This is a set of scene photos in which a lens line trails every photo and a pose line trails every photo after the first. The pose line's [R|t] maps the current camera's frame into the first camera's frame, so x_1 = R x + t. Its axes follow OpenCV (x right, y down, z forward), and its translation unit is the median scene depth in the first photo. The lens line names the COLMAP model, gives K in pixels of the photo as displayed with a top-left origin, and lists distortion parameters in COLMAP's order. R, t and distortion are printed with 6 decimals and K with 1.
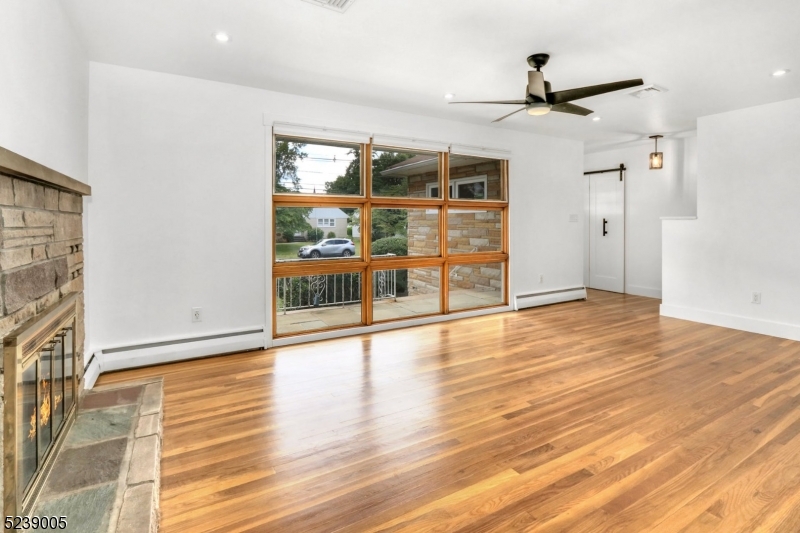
lens RADIAL K [[393.6, 0, 399.3], [0, 393.6, 225.7], [0, 0, 1]] dist [-0.002078, -0.000394]
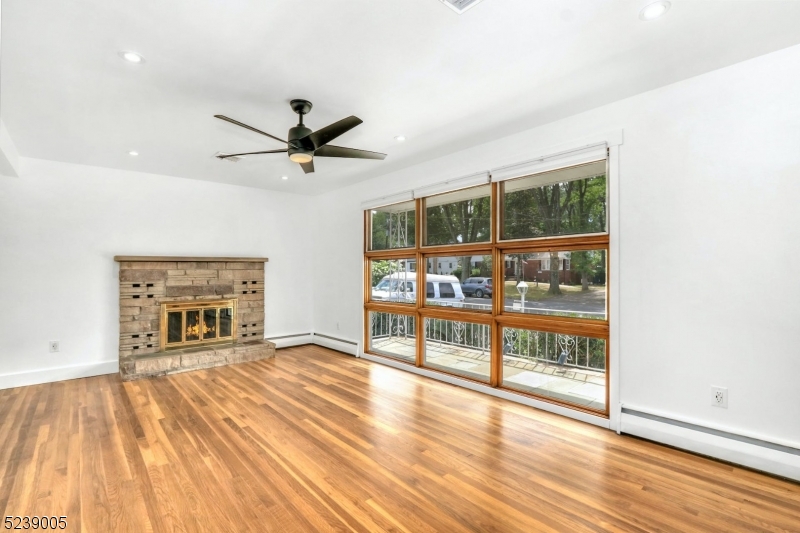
lens RADIAL K [[374.6, 0, 396.8], [0, 374.6, 268.8], [0, 0, 1]] dist [-0.013425, 0.000299]
pose [[0.181107, -0.009146, -0.983421, 1.443536], [-0.004212, 0.999940, -0.010076, -0.006662], [0.983454, 0.005967, 0.181057, 1.192213]]
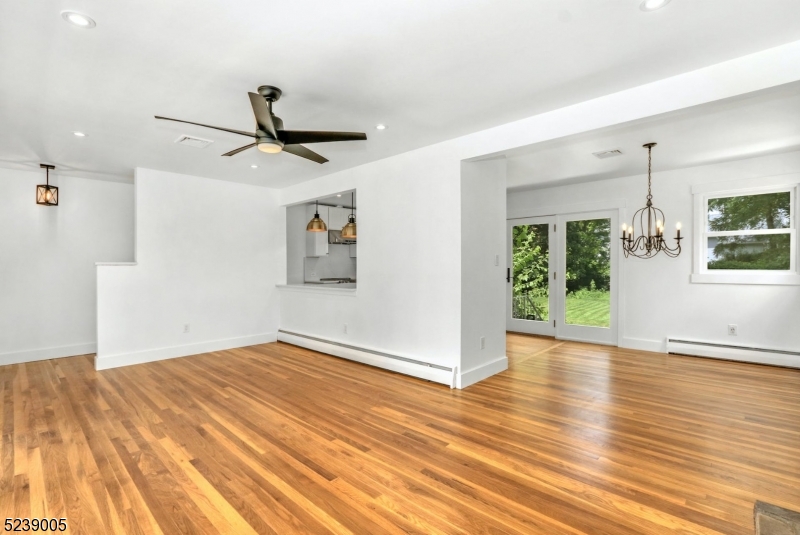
lens RADIAL K [[374.6, 0, 396.8], [0, 374.6, 269.8], [0, 0, 1]] dist [-0.013425, 0.000299]
pose [[-0.271620, -0.005235, 0.962390, -0.629018], [0.020219, 0.999733, 0.011144, -0.001012], [-0.962192, 0.022485, -0.271441, 1.055029]]
